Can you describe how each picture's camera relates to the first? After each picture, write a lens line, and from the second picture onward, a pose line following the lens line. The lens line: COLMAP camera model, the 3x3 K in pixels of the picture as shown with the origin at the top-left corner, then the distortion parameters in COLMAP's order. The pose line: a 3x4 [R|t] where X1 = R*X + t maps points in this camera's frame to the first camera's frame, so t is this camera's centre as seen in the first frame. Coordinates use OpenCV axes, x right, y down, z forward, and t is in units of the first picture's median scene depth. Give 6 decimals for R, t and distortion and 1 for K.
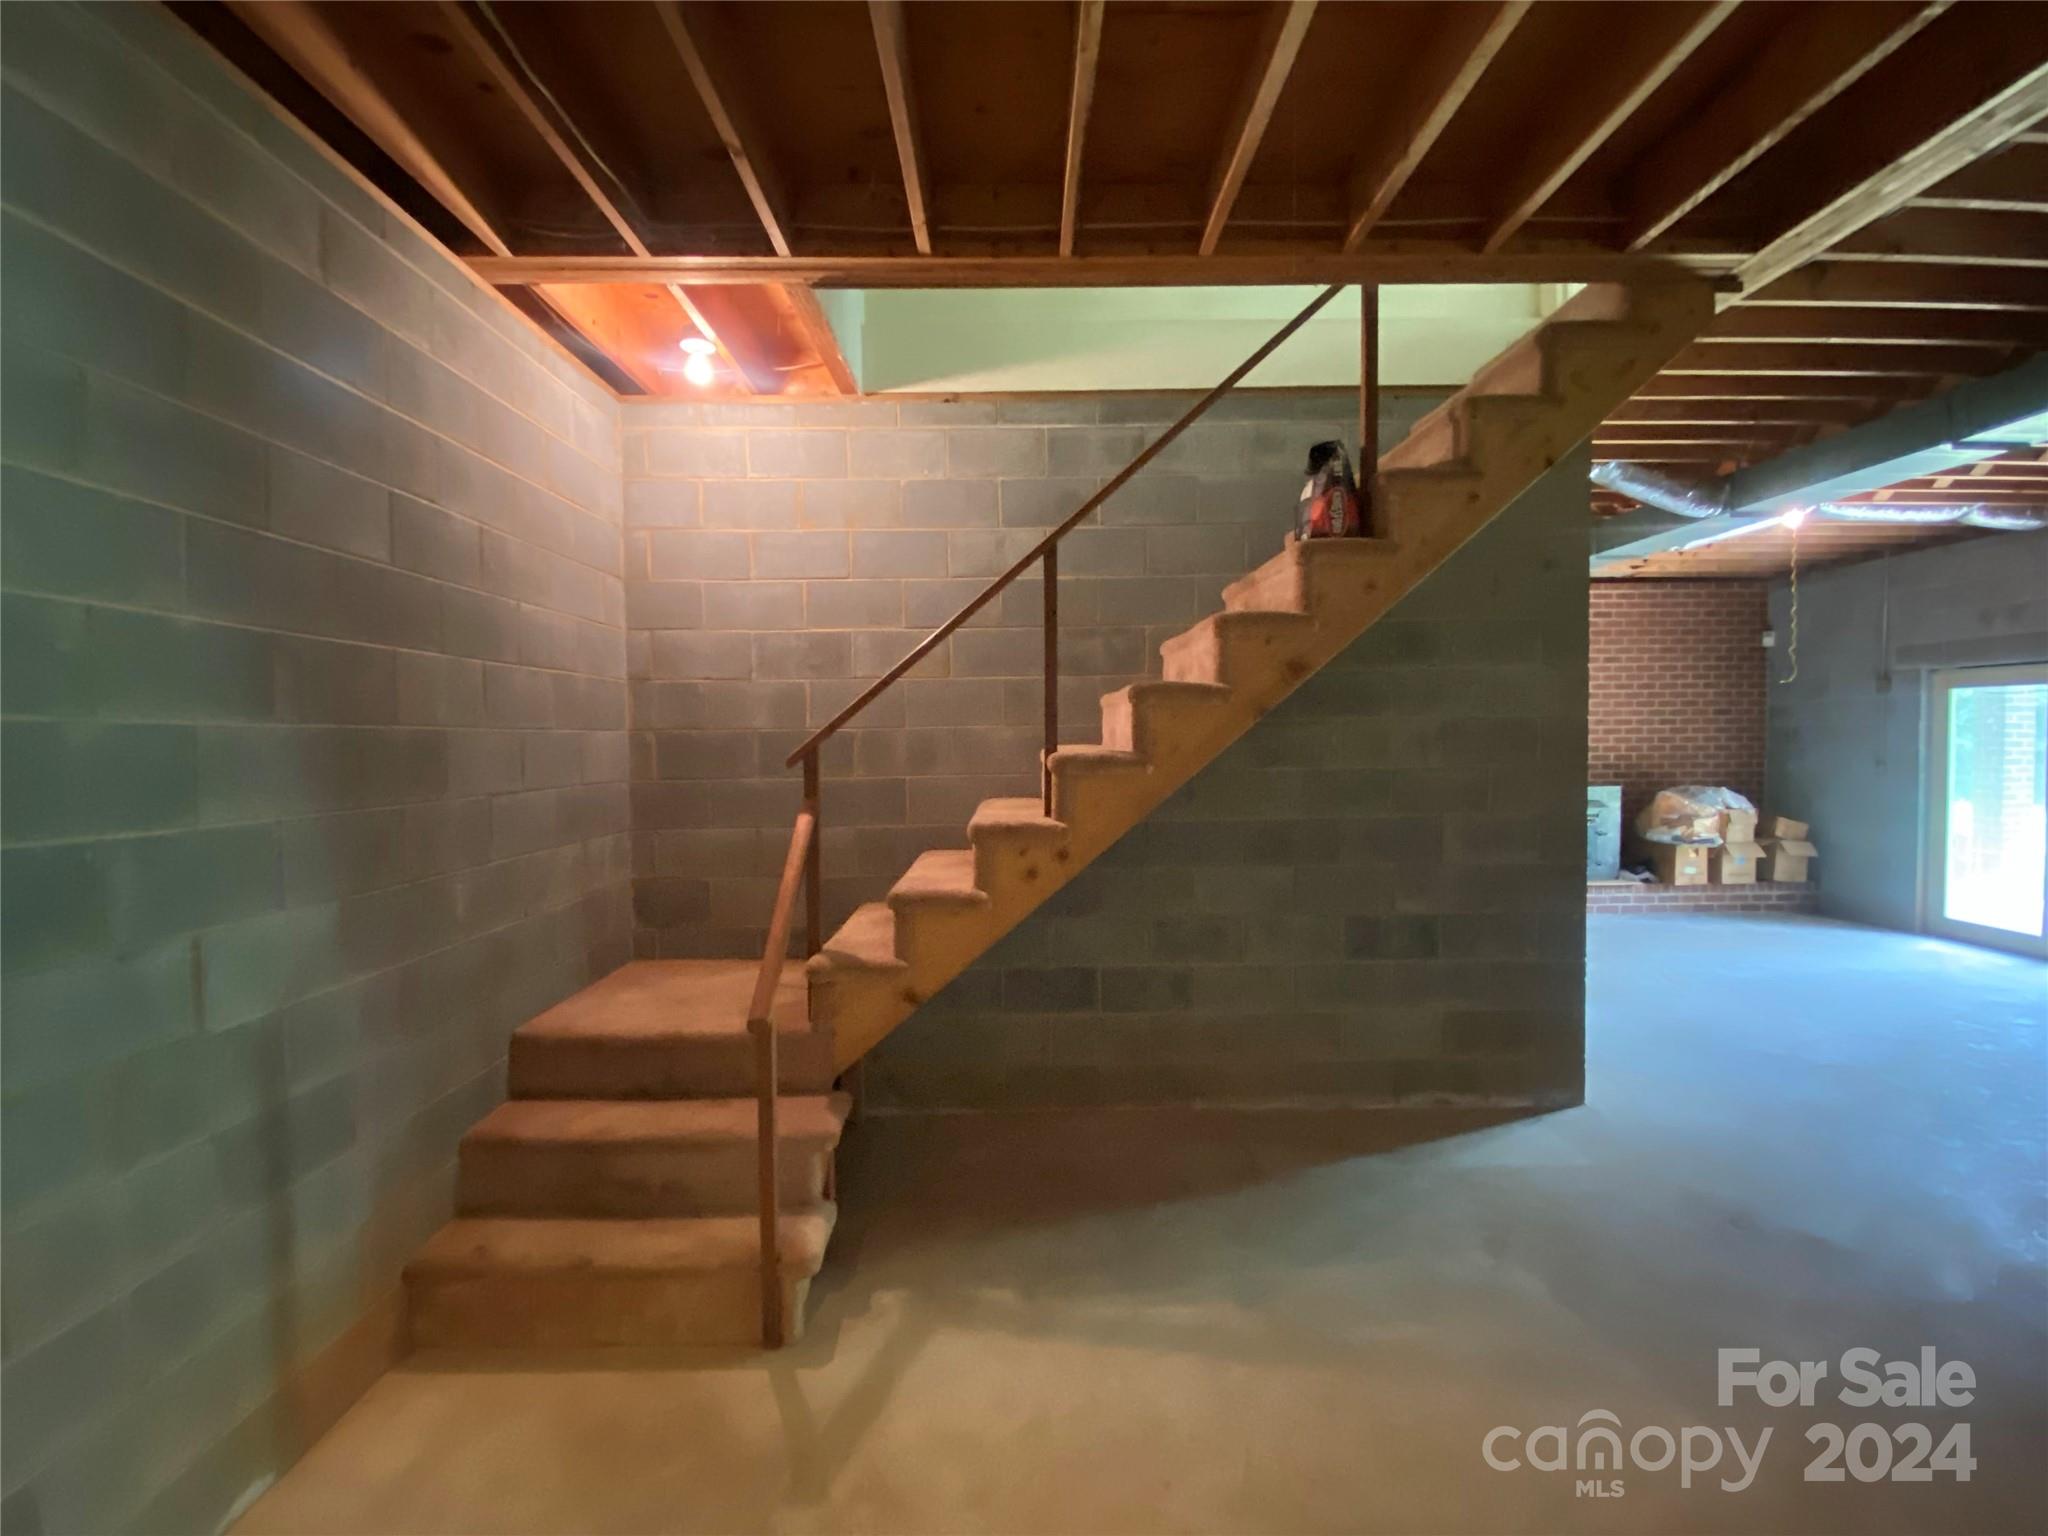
lens RADIAL K [[937.4, 0, 1024.0], [0, 937.4, 768.0], [0, 0, 1]] dist [0.018130, -0.020969]
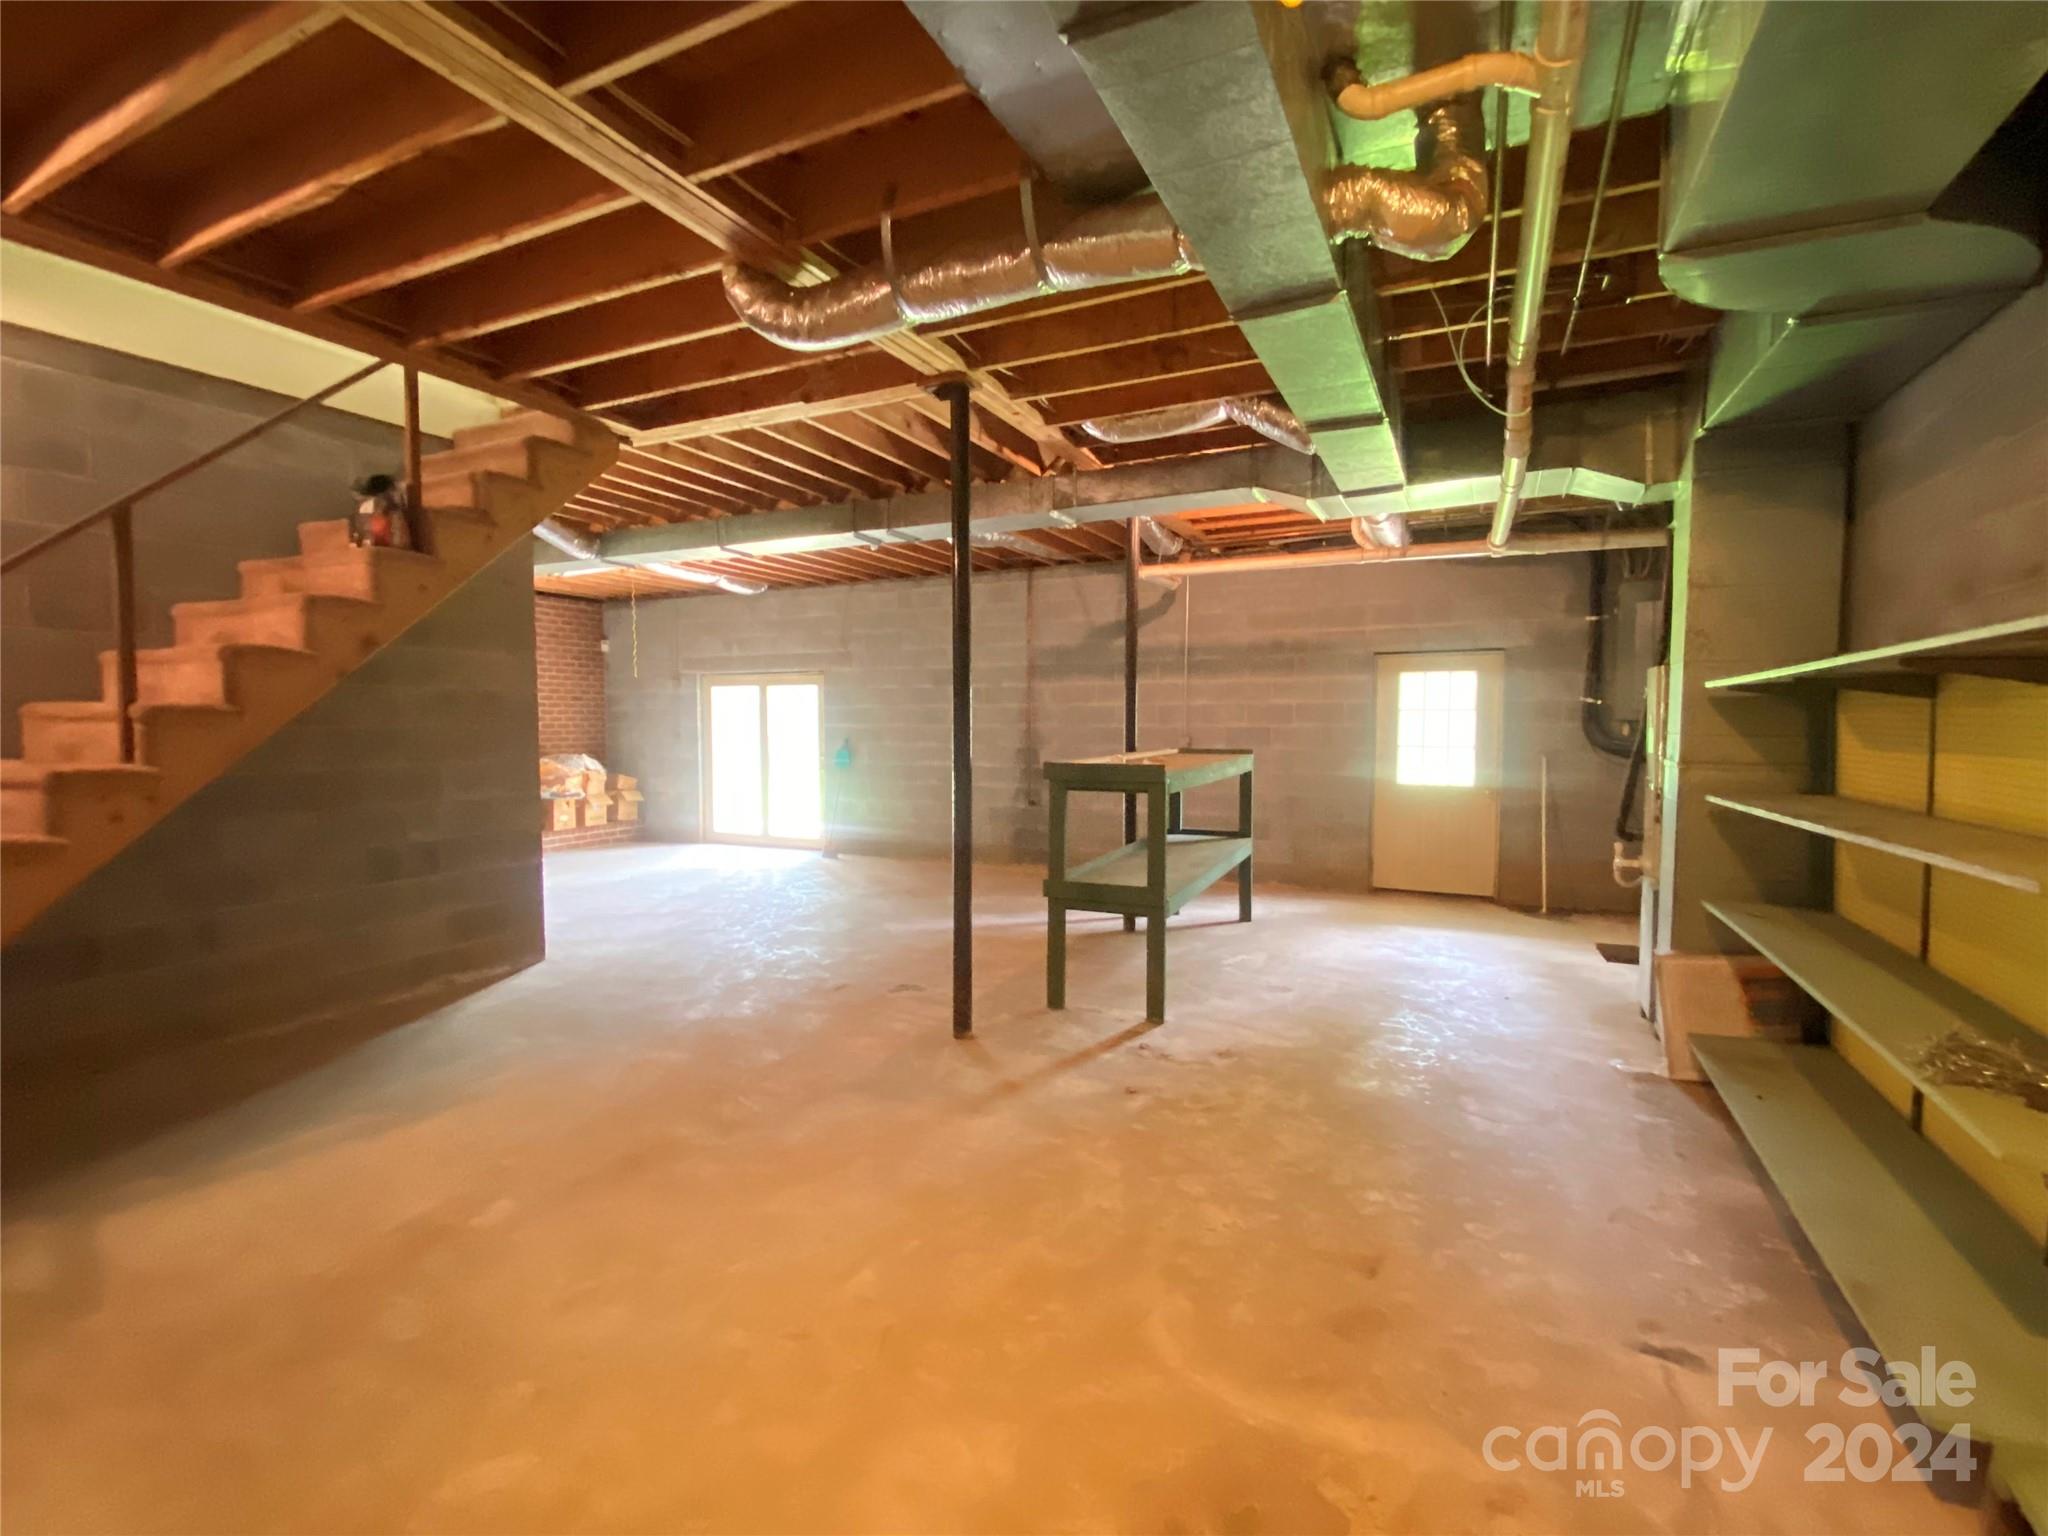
lens RADIAL K [[937.4, 0, 1024.0], [0, 937.4, 768.0], [0, 0, 1]] dist [0.018130, -0.020969]
pose [[0.436169, -0.035030, 0.899183, -0.374782], [0.027567, 0.999293, 0.025558, 0.044909], [-0.899442, 0.013640, 0.436826, -0.299089]]
